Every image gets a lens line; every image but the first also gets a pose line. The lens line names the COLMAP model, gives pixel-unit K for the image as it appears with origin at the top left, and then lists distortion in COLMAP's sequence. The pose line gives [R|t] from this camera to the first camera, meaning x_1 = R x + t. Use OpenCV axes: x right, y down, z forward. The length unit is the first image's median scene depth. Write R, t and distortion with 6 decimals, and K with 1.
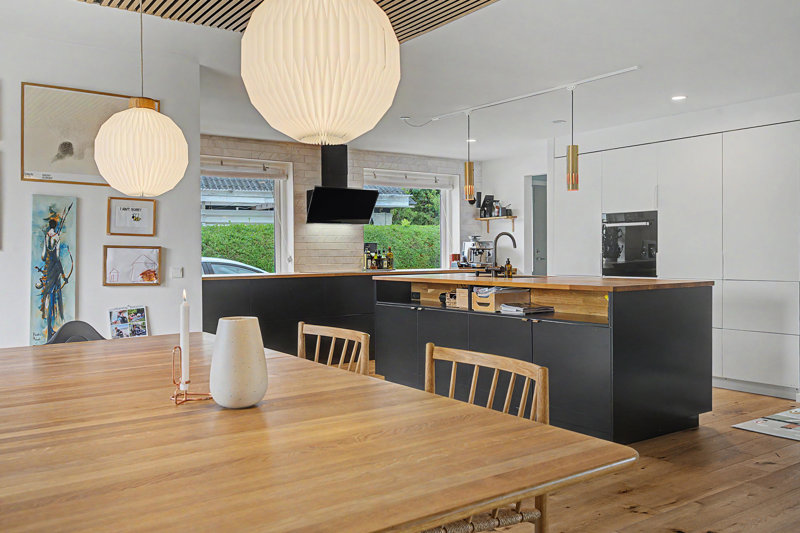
lens RADIAL K [[688.9, 0, 400.5], [0, 688.9, 261.9], [0, 0, 1]] dist [0.007899, -0.013514]
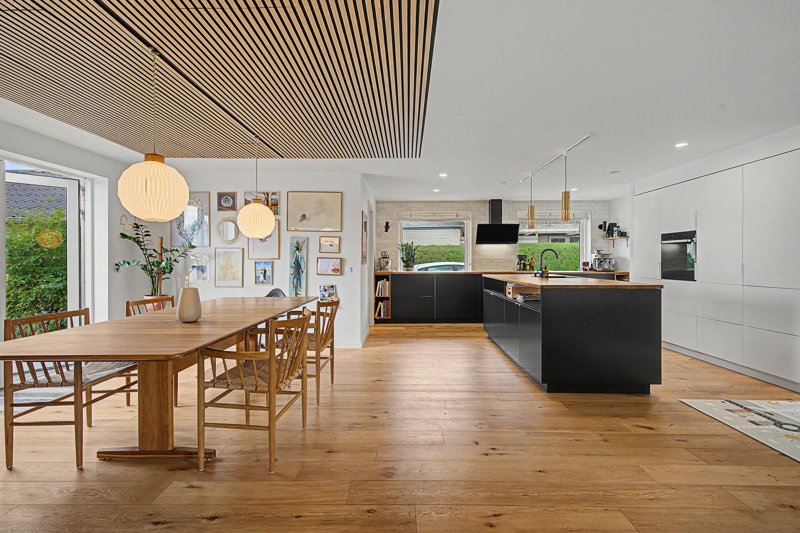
lens RADIAL K [[376.3, 0, 398.7], [0, 376.3, 264.0], [0, 0, 1]] dist [-0.003737, 0.000311]
pose [[0.802583, 0.012464, -0.596410, 0.342991], [-0.012420, 0.999914, 0.004183, -0.006604], [0.596411, 0.004050, 0.802669, 0.092745]]
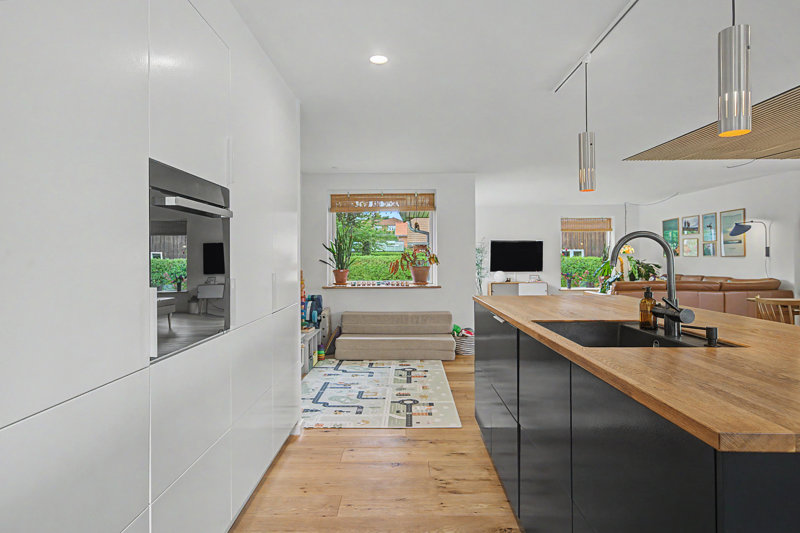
lens RADIAL K [[454.1, 0, 400.3], [0, 454.1, 250.3], [0, 0, 1]] dist [0.007721, 0.001913]
pose [[-0.811052, 0.021058, 0.584594, 0.093054], [0.016350, 0.999777, -0.013329, -0.025606], [-0.584745, -0.001252, -0.811216, 1.186903]]
